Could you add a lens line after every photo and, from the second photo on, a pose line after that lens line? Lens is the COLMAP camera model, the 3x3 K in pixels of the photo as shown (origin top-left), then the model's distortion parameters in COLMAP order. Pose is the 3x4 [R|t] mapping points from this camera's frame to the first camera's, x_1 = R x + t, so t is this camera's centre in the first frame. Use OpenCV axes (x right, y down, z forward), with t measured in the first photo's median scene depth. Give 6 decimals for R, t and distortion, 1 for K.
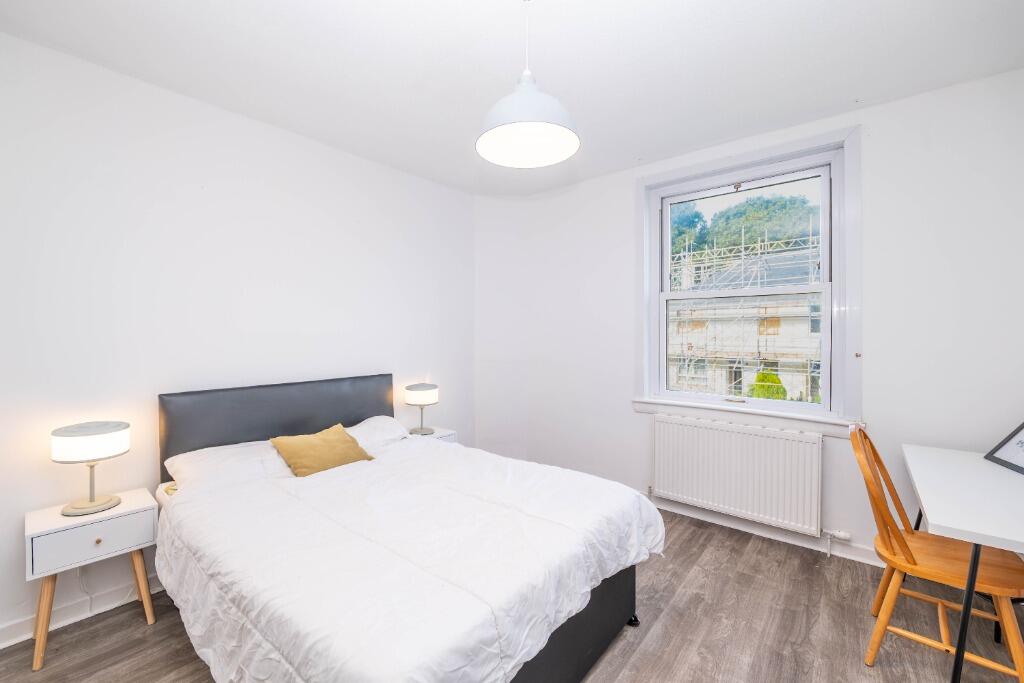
lens RADIAL K [[422.4, 0, 510.7], [0, 422.4, 334.4], [0, 0, 1]] dist [0.001421, -0.000112]
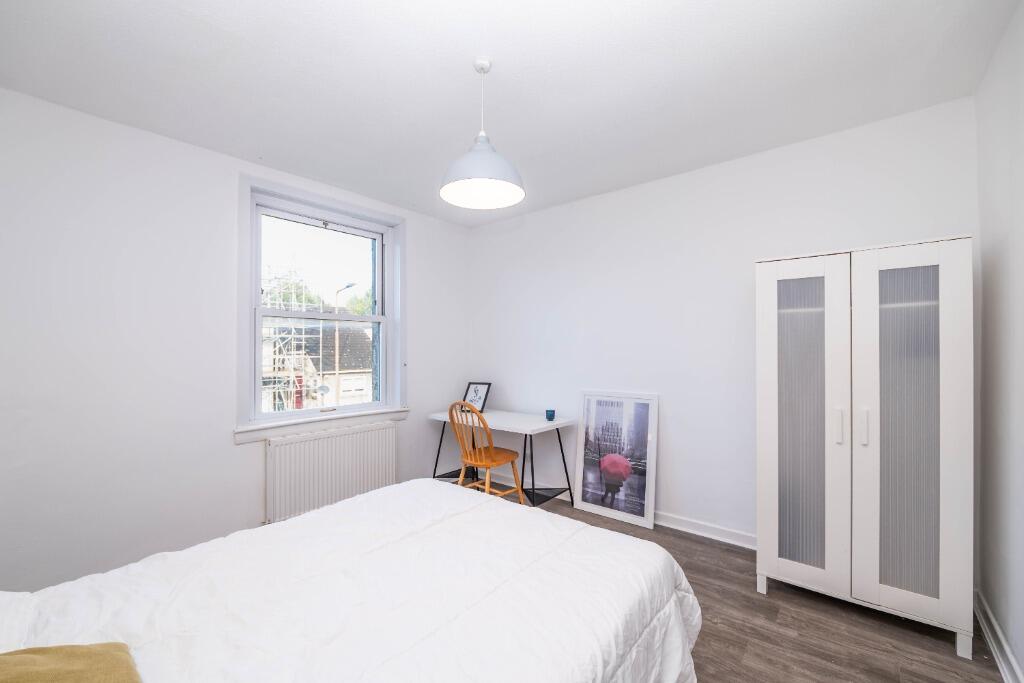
lens RADIAL K [[422.4, 0, 513.9], [0, 422.4, 341.6], [0, 0, 1]] dist [0.001421, -0.000112]
pose [[0.009442, 0.019820, 0.999759, -0.678144], [0.009666, 0.999755, -0.019911, -0.001435], [-0.999909, 0.009852, 0.009248, 0.535549]]
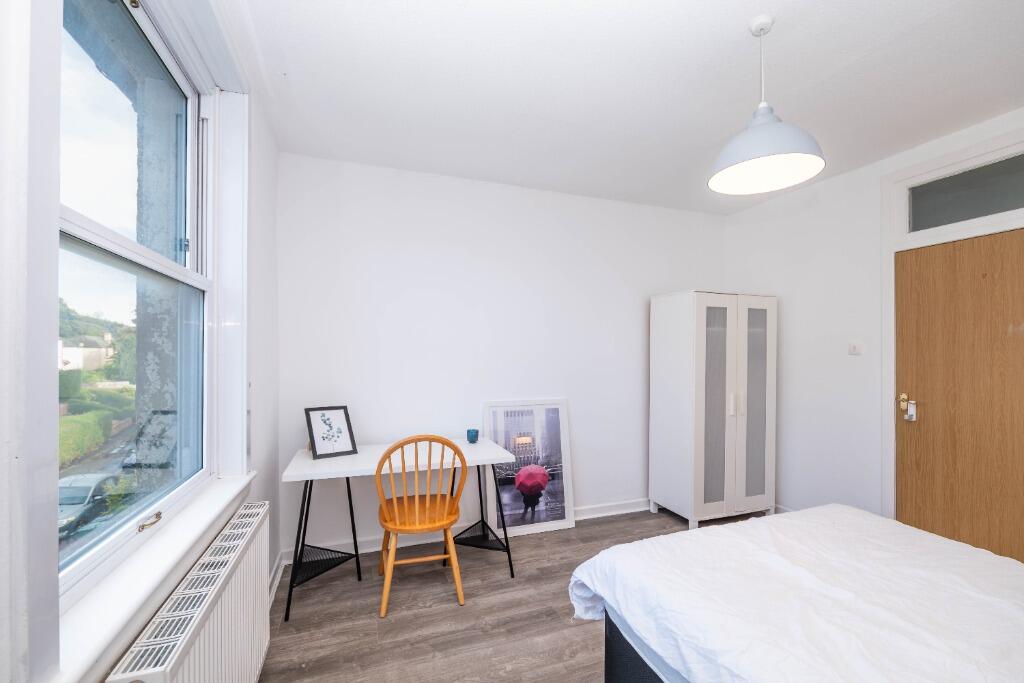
lens RADIAL K [[422.4, 0, 510.0], [0, 422.4, 352.5], [0, 0, 1]] dist [0.001421, -0.000112]
pose [[-0.853458, 0.000203, 0.521161, 0.016114], [0.001492, 0.999997, 0.002055, -0.009822], [-0.521159, 0.002532, -0.853456, 1.296381]]
